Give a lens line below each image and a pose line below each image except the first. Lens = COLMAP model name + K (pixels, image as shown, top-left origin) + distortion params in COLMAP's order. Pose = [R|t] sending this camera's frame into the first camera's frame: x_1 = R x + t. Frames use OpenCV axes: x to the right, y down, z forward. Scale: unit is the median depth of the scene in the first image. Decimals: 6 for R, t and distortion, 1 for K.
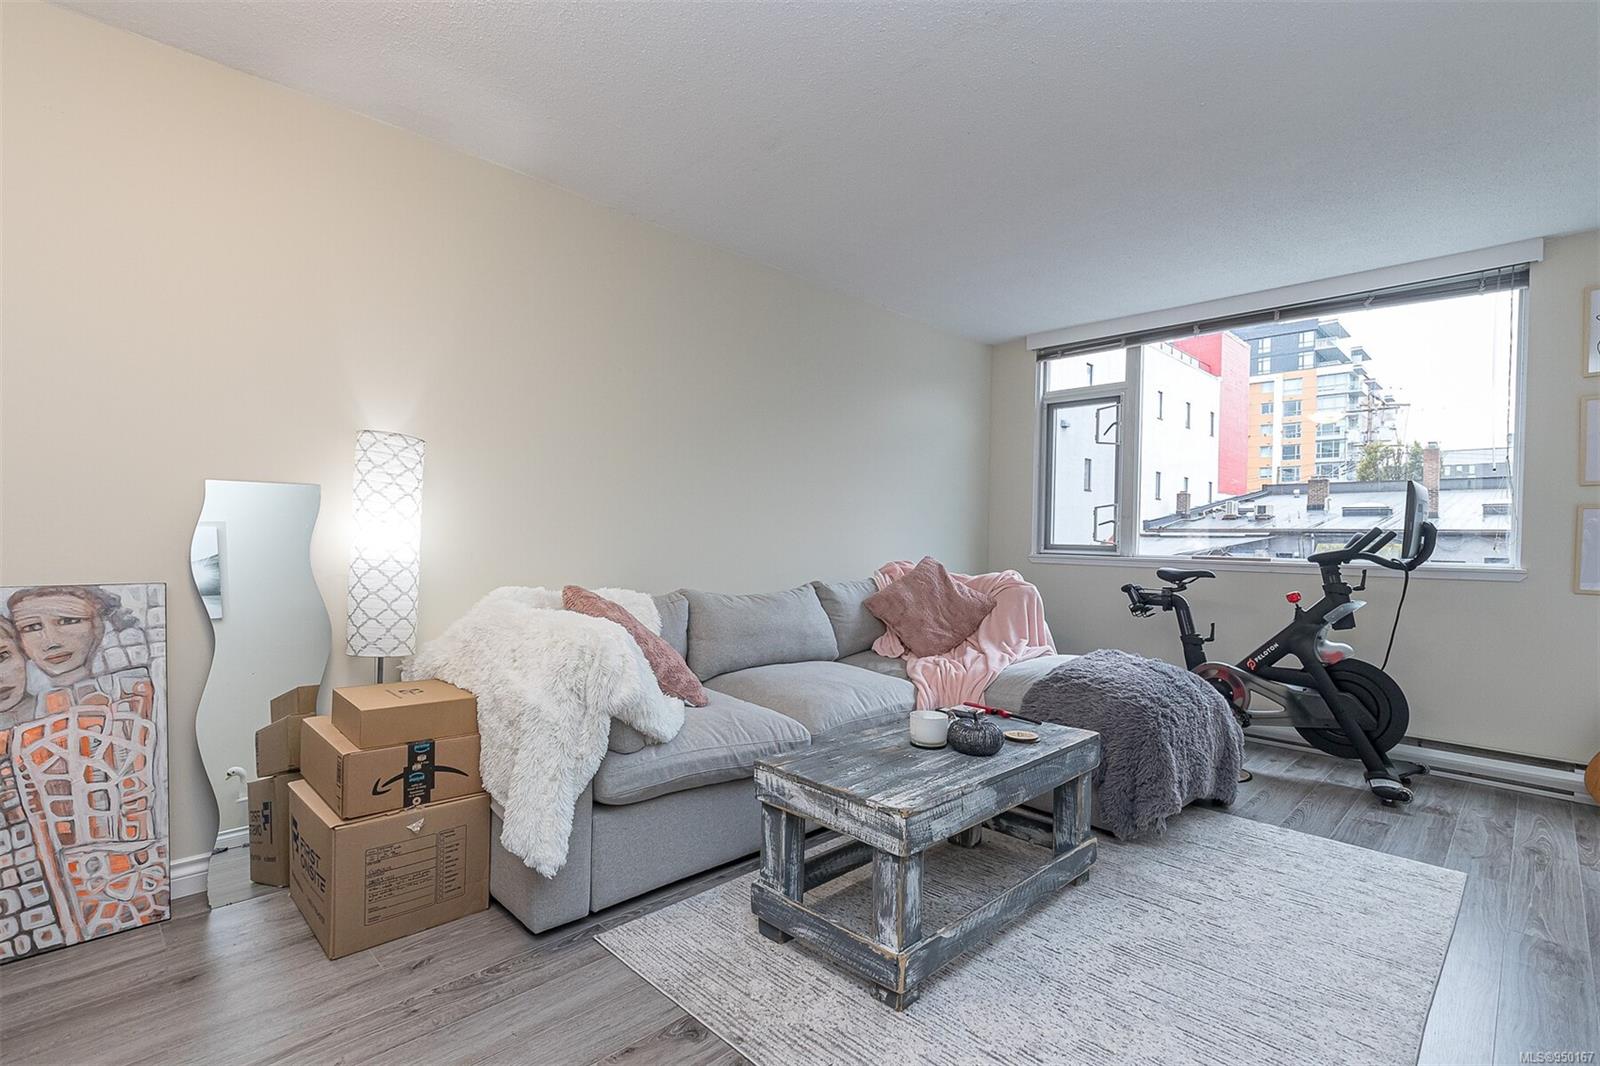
lens RADIAL K [[749.3, 0, 794.7], [0, 749.3, 551.4], [0, 0, 1]] dist [-0.000972, -0.001313]
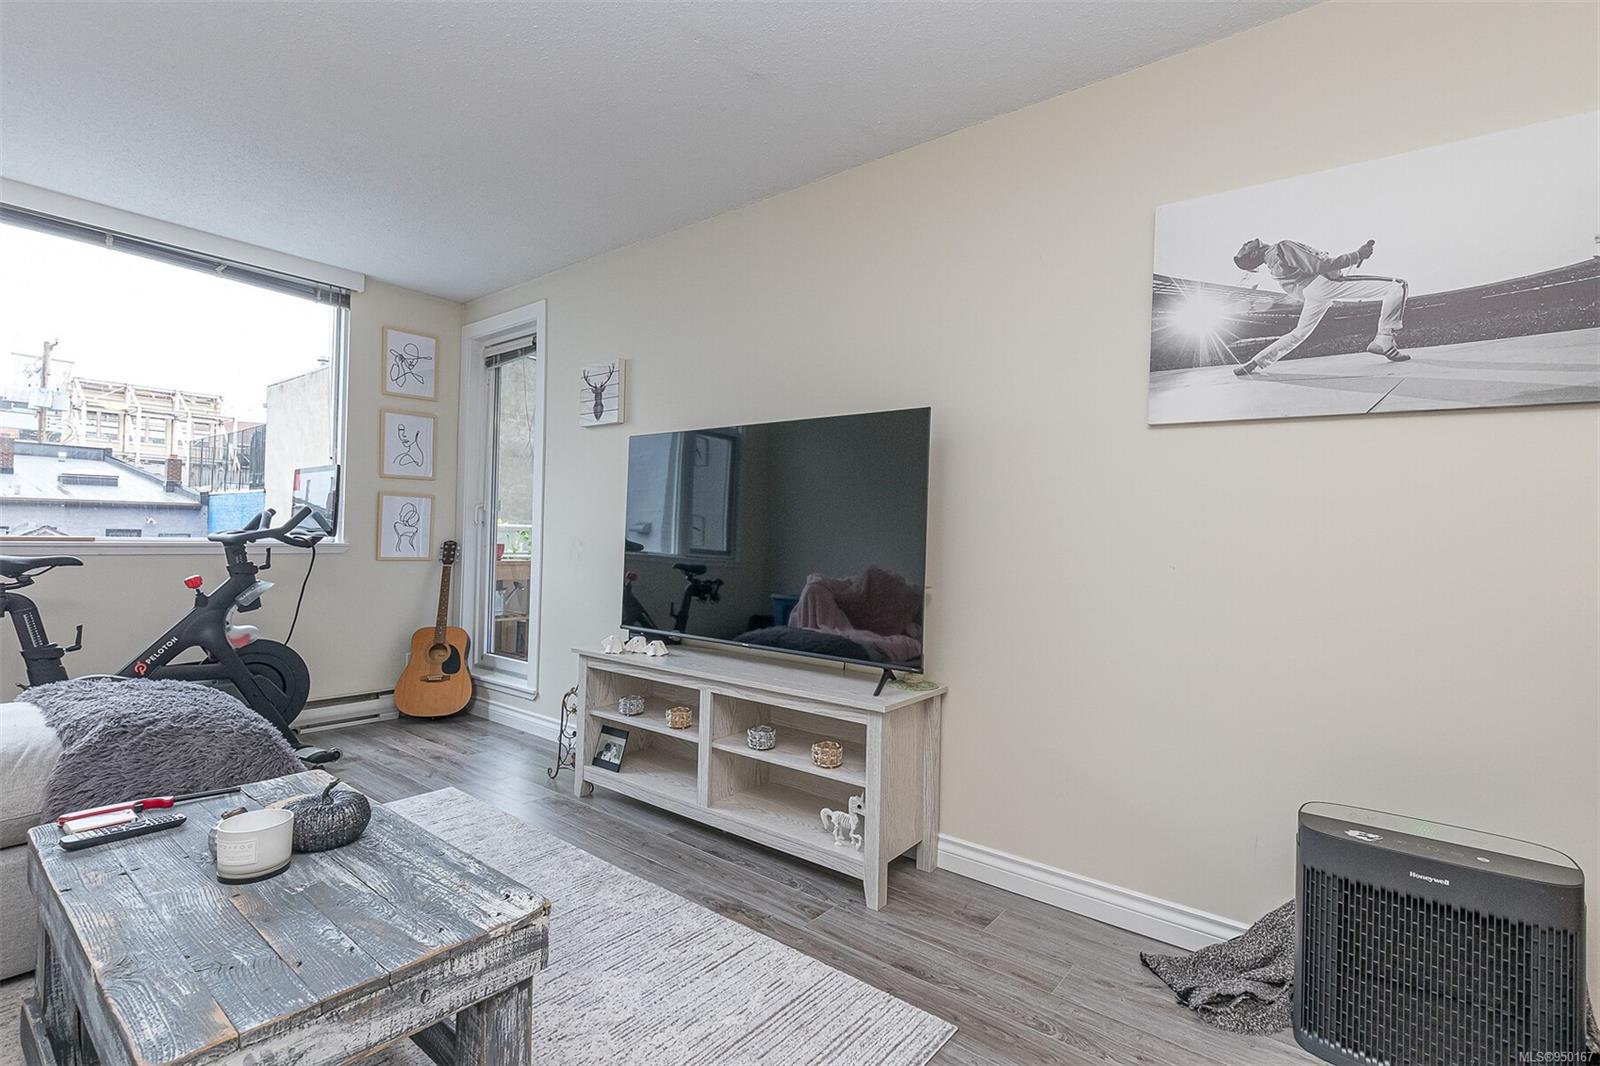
lens RADIAL K [[740.6, 0, 793.4], [0, 740.6, 524.4], [0, 0, 1]] dist [0.001789, -0.000781]
pose [[-0.107900, -0.006735, 0.994139, -0.500521], [-0.003760, 0.999973, 0.006367, -0.026684], [-0.994155, -0.003051, -0.107922, 0.699963]]
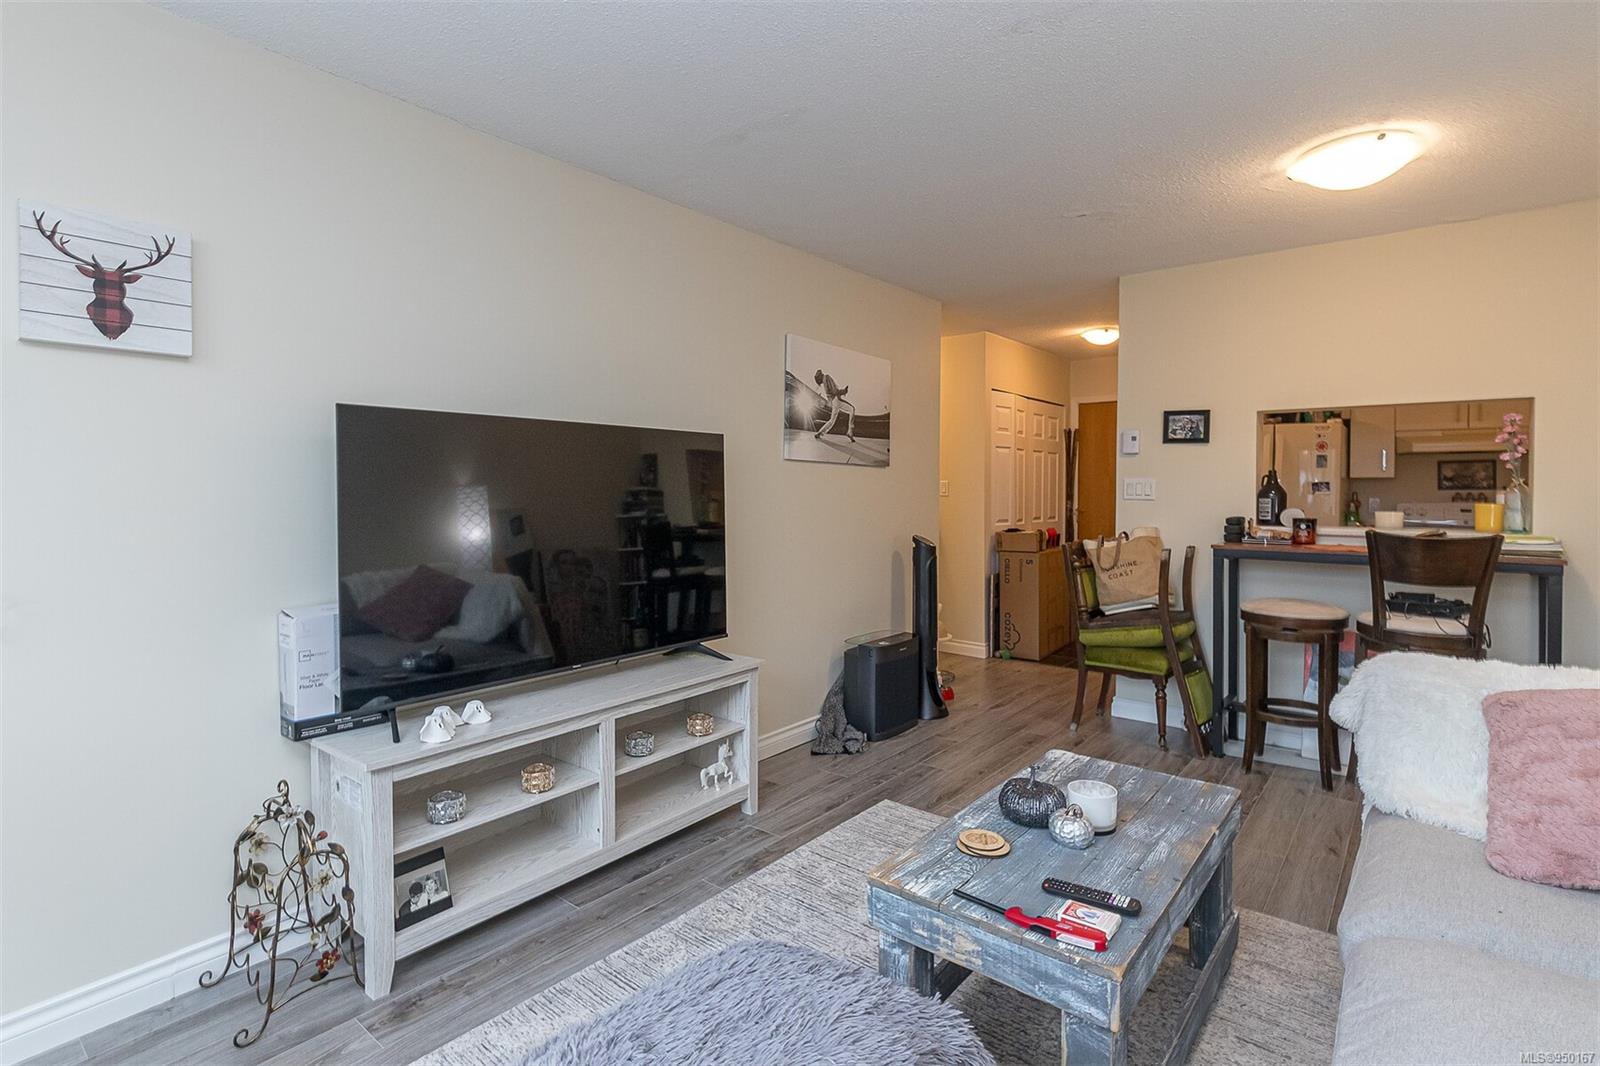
lens RADIAL K [[769.7, 0, 793.3], [0, 769.7, 497.4], [0, 0, 1]] dist [-0.000793, -0.000405]
pose [[-0.995682, -0.017700, -0.091131, 0.637798], [-0.020594, 0.999310, 0.030915, -0.126720], [0.090521, 0.032659, -0.995359, 1.961560]]
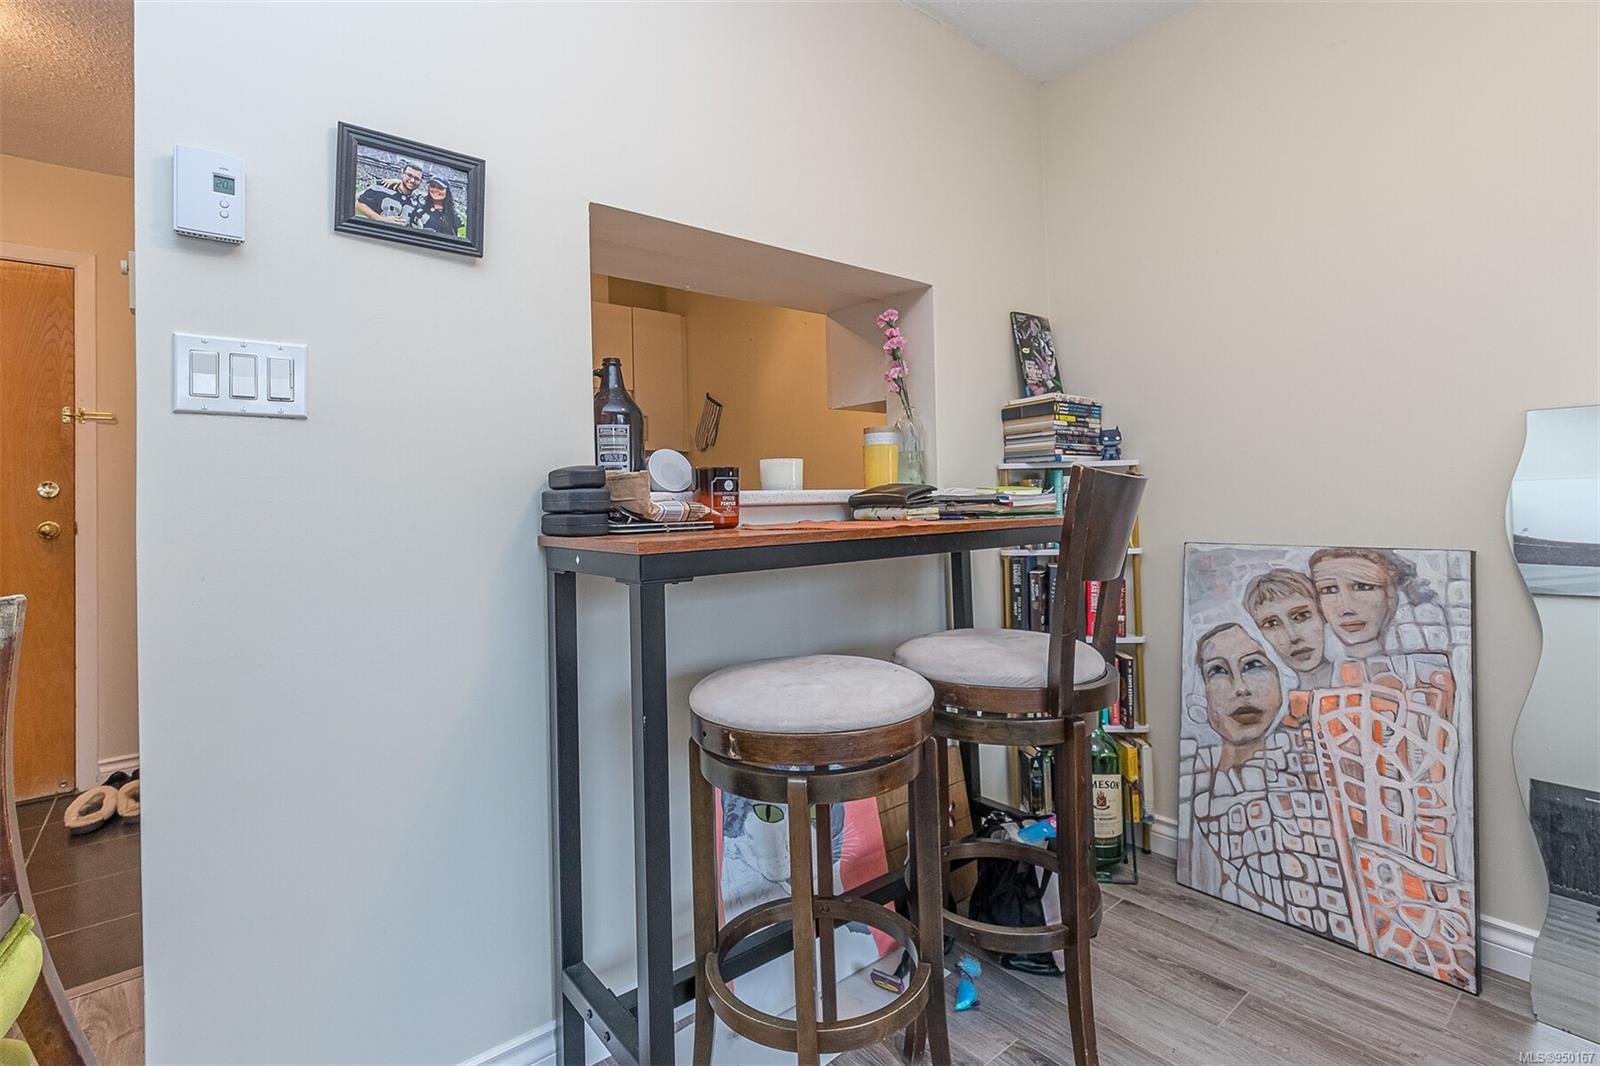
lens RADIAL K [[752.1, 0, 798.9], [0, 752.1, 485.3], [0, 0, 1]] dist [-0.001697, -0.000304]
pose [[-0.102603, -0.033712, -0.994151, 0.008639], [0.000628, 0.999423, -0.033956, 0.000547], [0.994722, -0.004108, -0.102523, 0.394716]]
